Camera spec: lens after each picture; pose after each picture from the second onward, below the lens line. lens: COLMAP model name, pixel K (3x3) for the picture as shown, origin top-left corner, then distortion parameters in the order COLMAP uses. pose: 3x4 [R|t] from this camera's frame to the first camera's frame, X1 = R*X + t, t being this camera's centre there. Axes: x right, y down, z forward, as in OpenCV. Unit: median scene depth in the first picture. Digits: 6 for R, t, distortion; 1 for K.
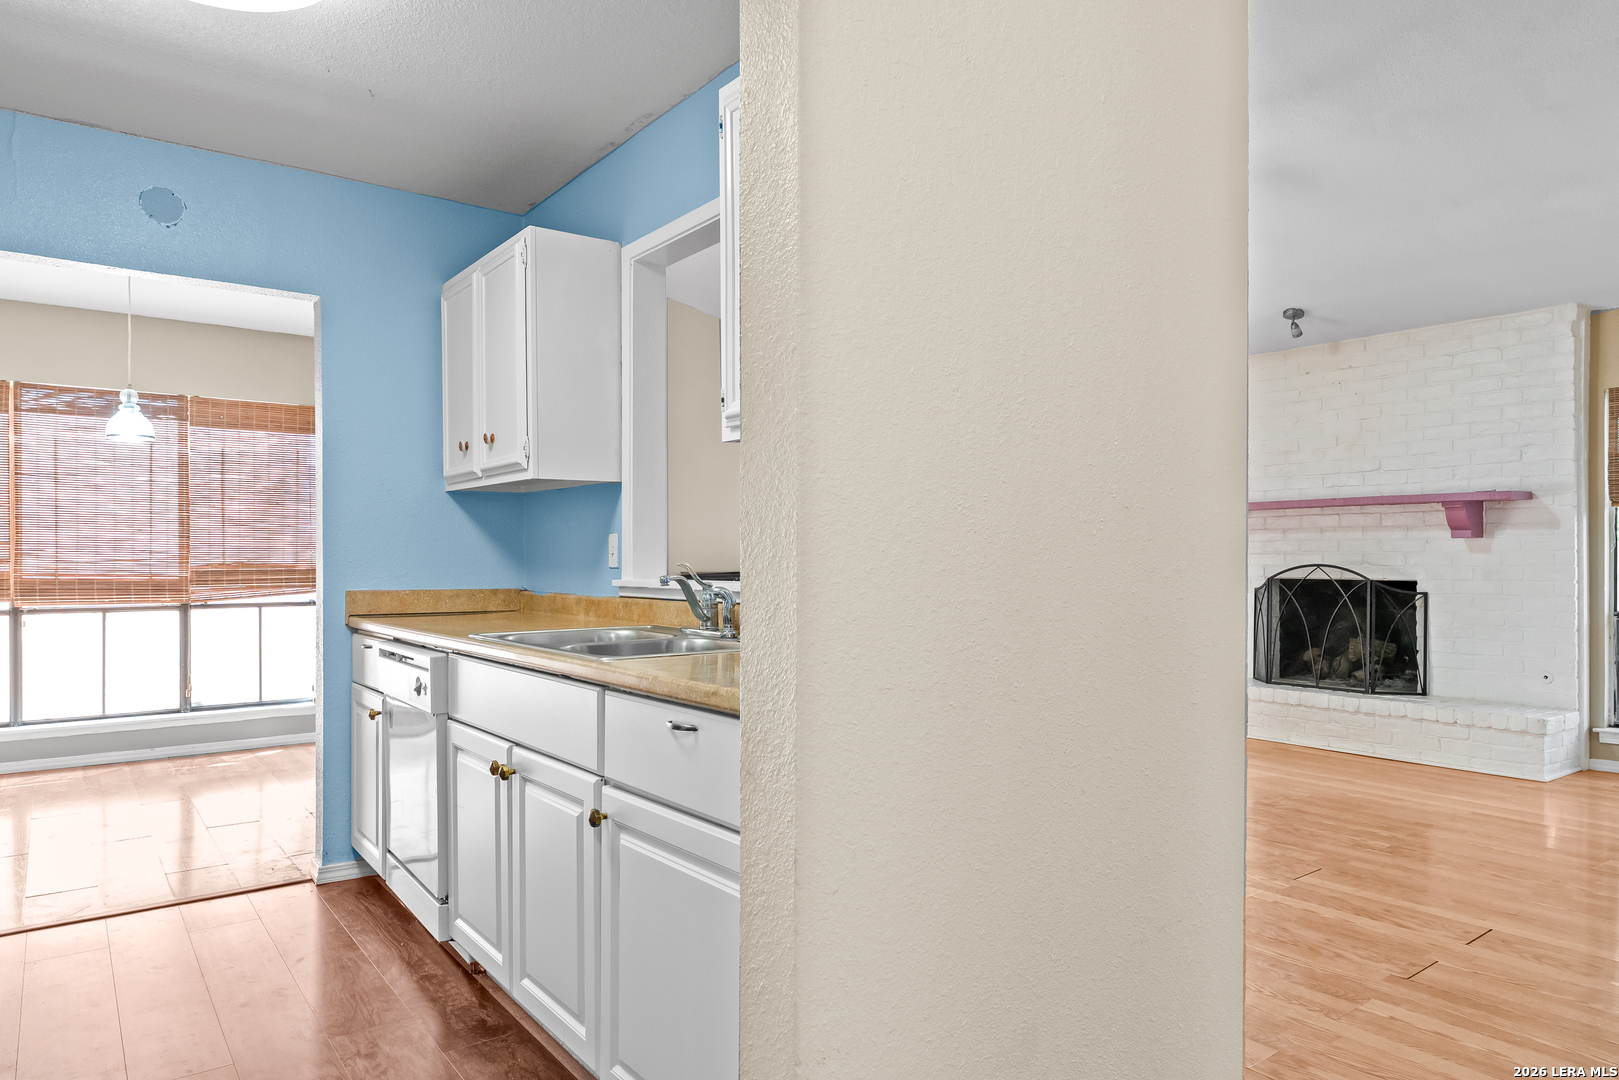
lens RADIAL K [[1013.6, 0, 799.7], [0, 1013.6, 557.0], [0, 0, 1]] dist [-0.004645, 0.004749]
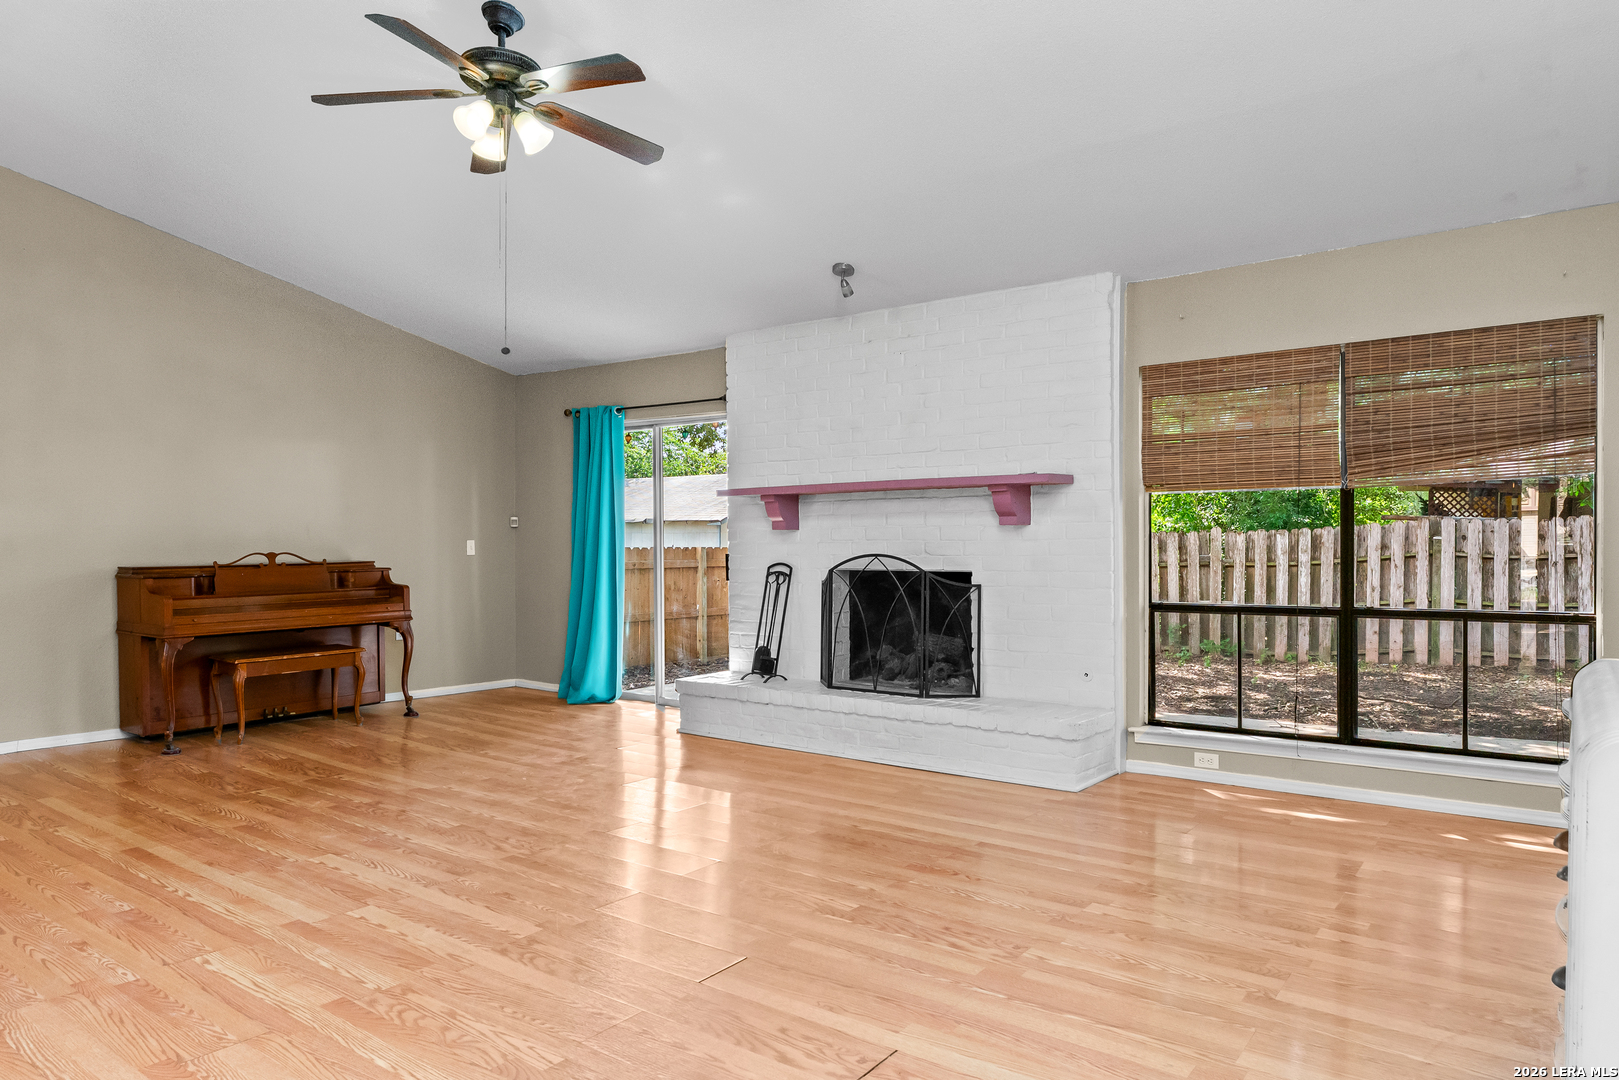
lens RADIAL K [[1013.6, 0, 794.9], [0, 1013.6, 553.2], [0, 0, 1]] dist [-0.004645, 0.004749]
pose [[0.965549, -0.004608, 0.260179, 0.231701], [0.002091, 0.999948, 0.009951, -0.002935], [-0.260211, -0.009064, 0.965509, 0.168342]]
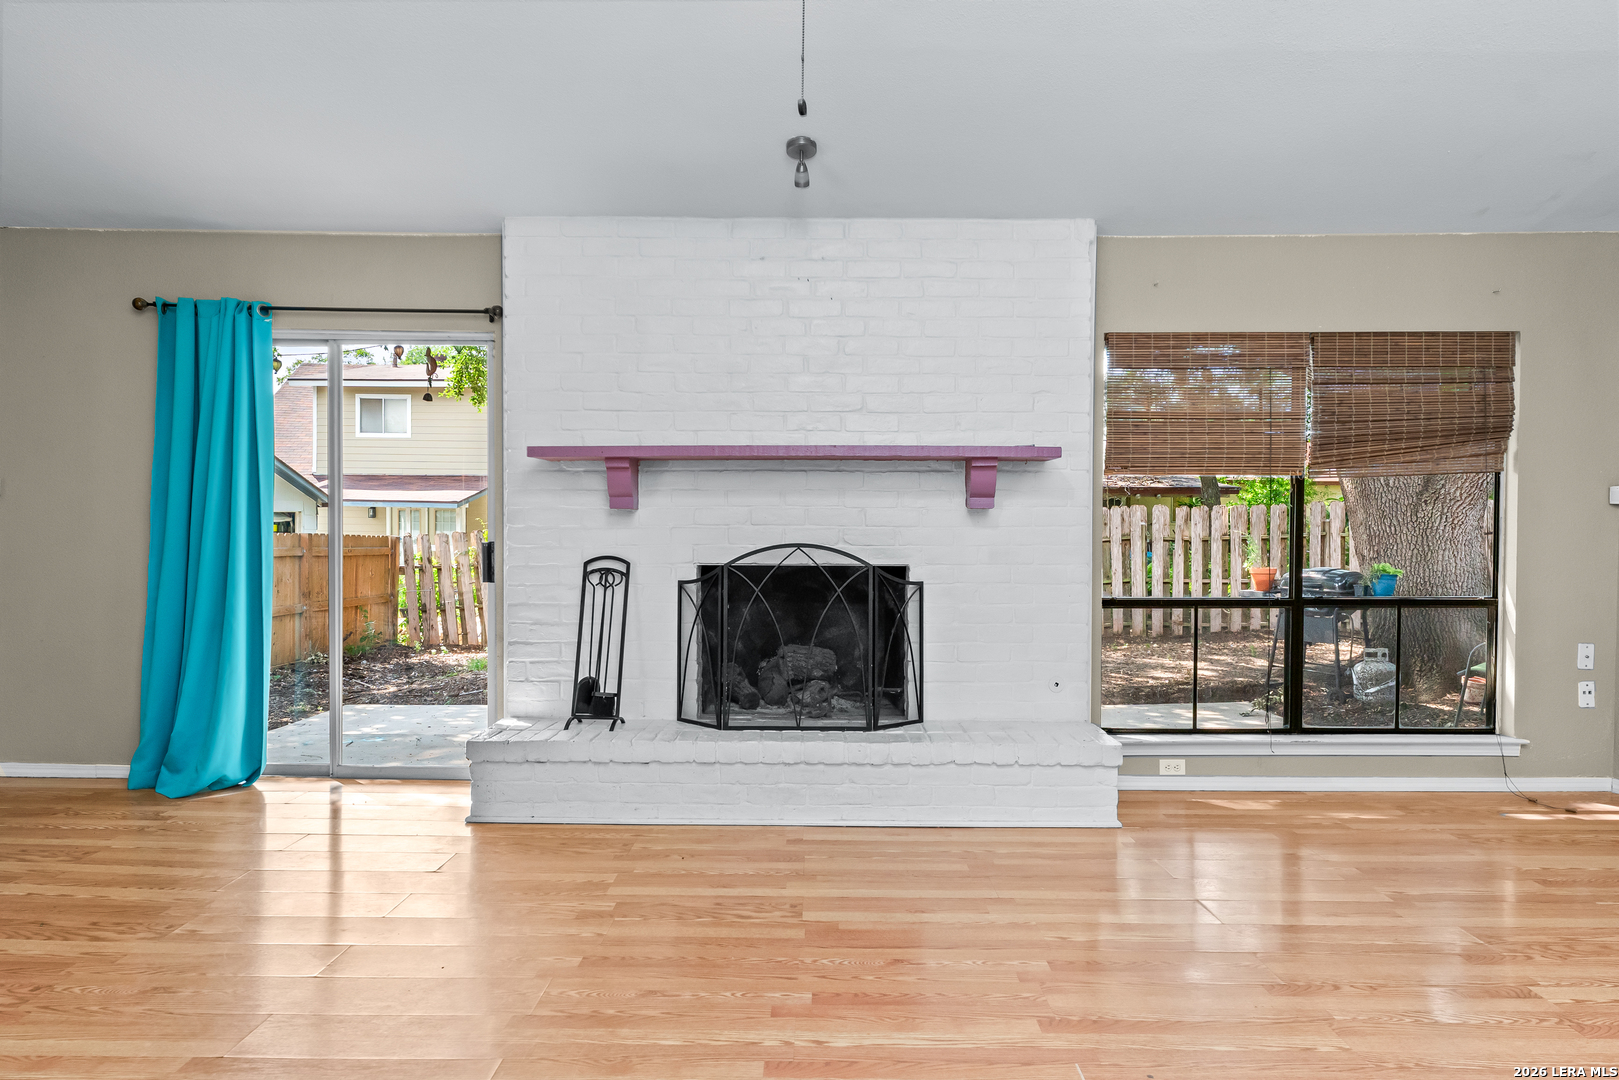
lens RADIAL K [[1013.6, 0, 801.8], [0, 1013.6, 539.2], [0, 0, 1]] dist [-0.004645, 0.004749]
pose [[0.620201, -0.002921, 0.784438, -0.011965], [-0.005786, 0.999949, 0.008298, -0.001477], [-0.784422, -0.009685, 0.620152, 0.646973]]
